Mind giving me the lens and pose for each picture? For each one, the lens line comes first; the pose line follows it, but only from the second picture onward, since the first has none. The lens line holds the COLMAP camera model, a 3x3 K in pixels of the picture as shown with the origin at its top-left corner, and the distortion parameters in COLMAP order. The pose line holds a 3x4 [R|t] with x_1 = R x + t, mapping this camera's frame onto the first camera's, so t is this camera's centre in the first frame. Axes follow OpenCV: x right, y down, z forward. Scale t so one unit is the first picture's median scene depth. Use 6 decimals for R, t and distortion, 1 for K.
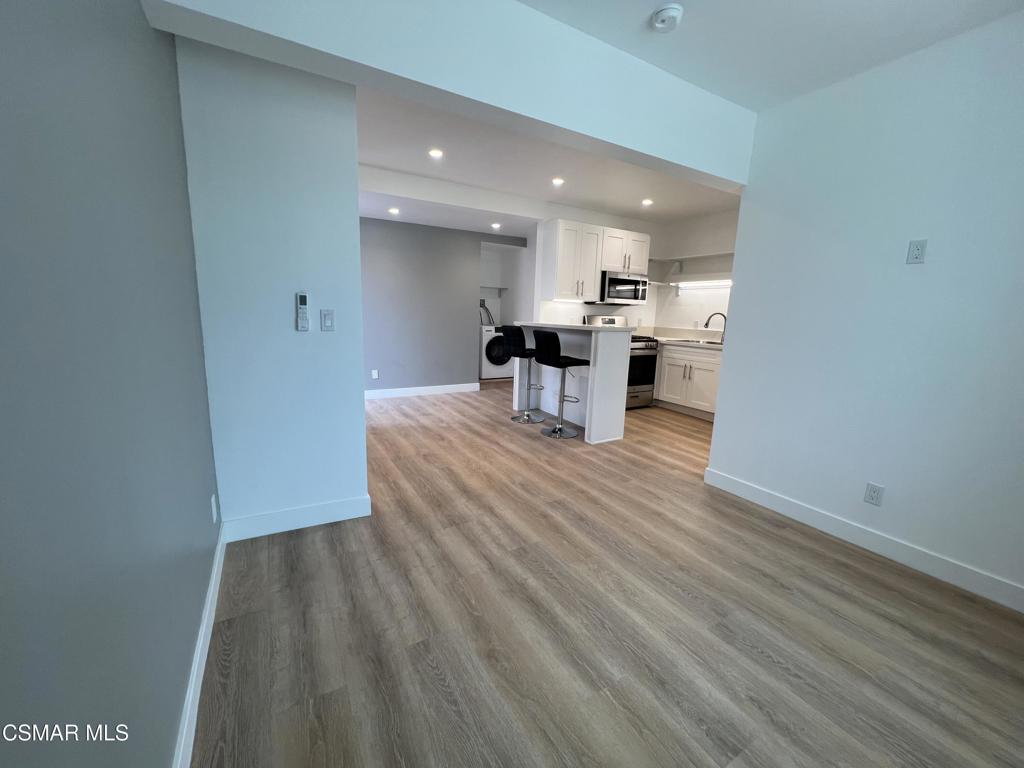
lens RADIAL K [[410.8, 0, 509.9], [0, 410.8, 383.7], [0, 0, 1]] dist [-0.003039, 0.000242]
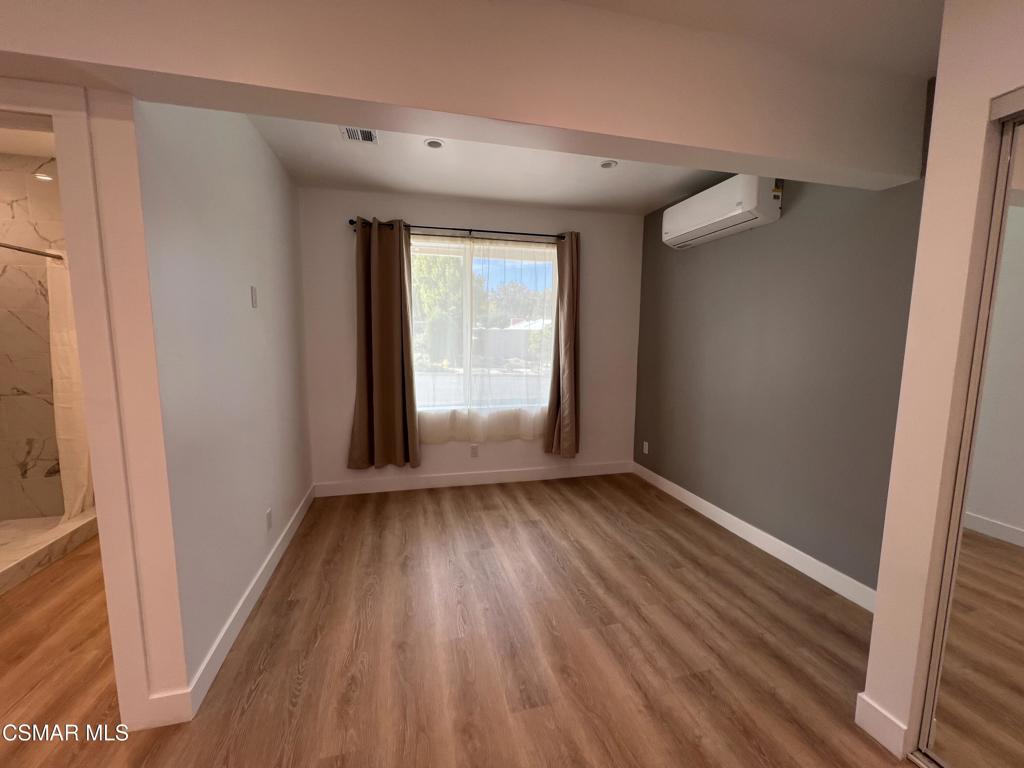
lens RADIAL K [[410.8, 0, 508.0], [0, 410.8, 382.8], [0, 0, 1]] dist [-0.003039, 0.000242]
pose [[-0.960810, -0.069109, 0.268454, 0.014073], [0.011078, 0.958079, 0.286292, -0.189246], [-0.276986, 0.278046, -0.919766, 0.870066]]
